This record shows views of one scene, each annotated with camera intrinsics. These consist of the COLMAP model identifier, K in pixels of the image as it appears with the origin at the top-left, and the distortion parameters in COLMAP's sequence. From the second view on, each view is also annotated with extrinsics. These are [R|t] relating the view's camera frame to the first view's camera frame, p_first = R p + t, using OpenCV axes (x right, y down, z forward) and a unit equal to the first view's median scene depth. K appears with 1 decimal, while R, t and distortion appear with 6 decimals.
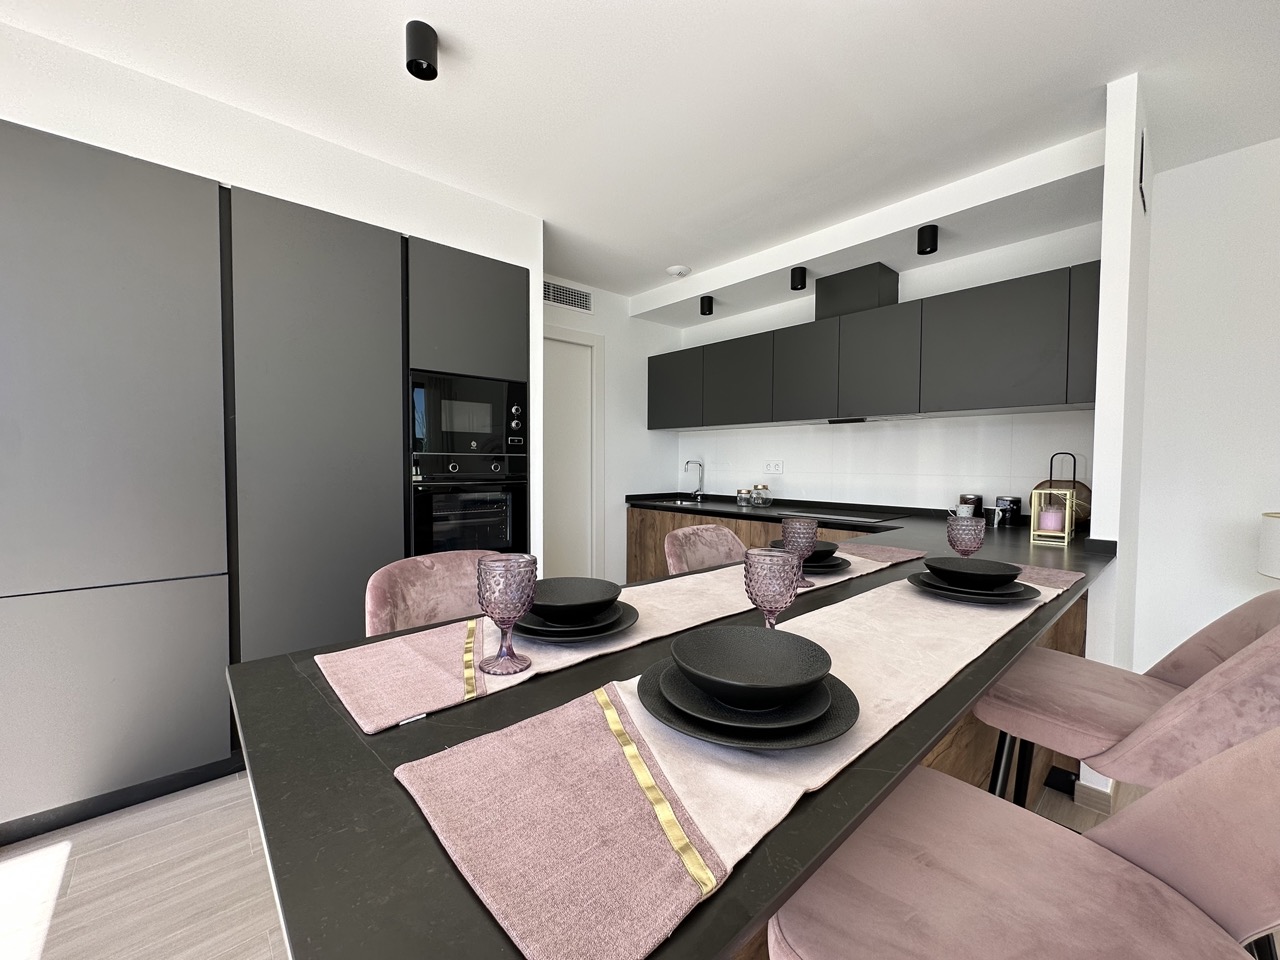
lens RADIAL K [[514.4, 0, 640.0], [0, 514.4, 480.0], [0, 0, 1]] dist [-0.002289, 0.000062]
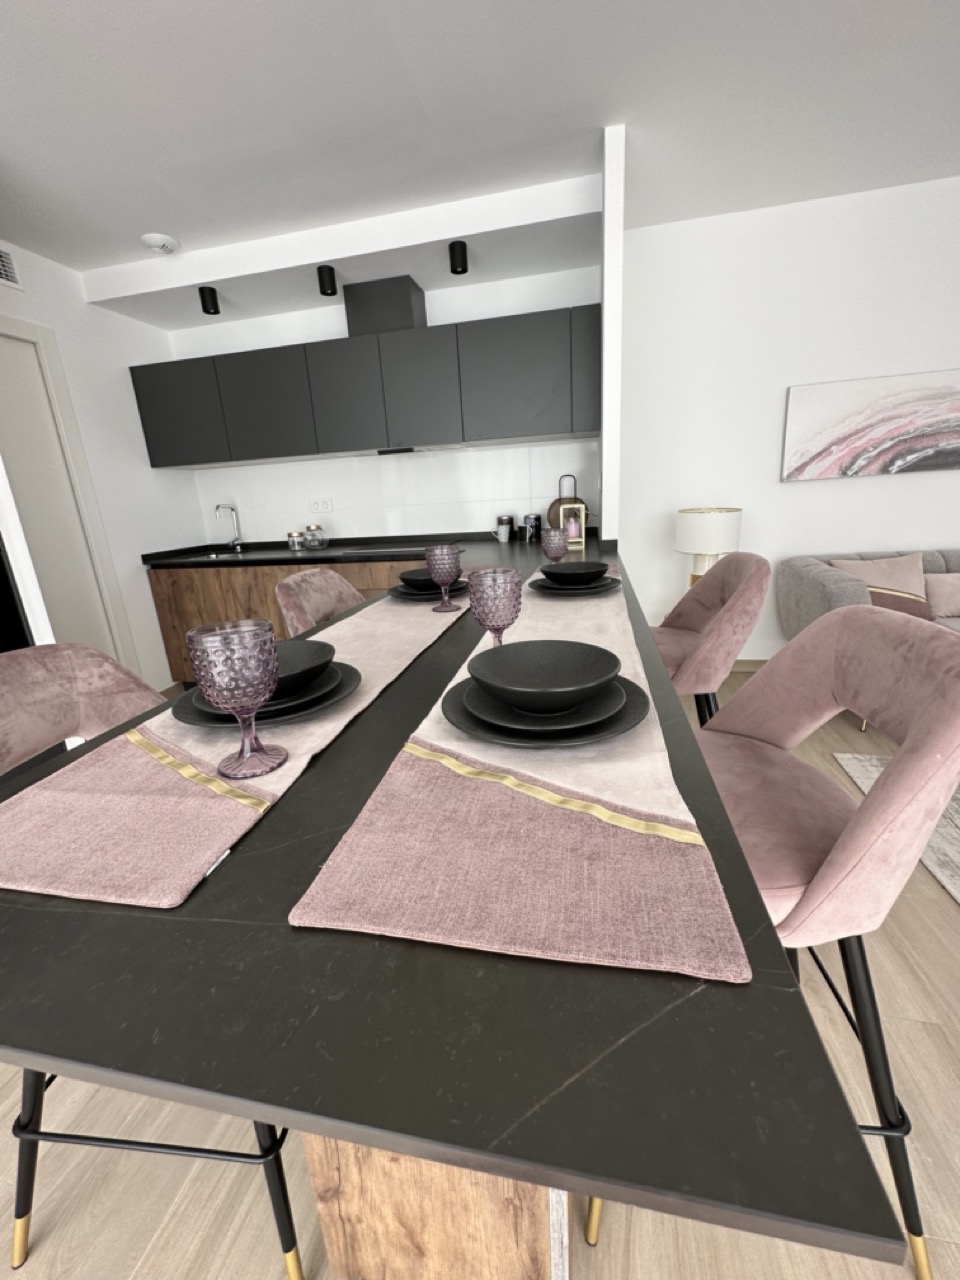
lens RADIAL K [[514.4, 0, 480.0], [0, 514.4, 640.0], [0, 0, 1]] dist [-0.002289, 0.000062]
pose [[0.806383, -0.212332, 0.551962, -0.108172], [0.084198, 0.965036, 0.248228, 0.005152], [-0.585369, -0.153693, 0.796066, 0.061345]]
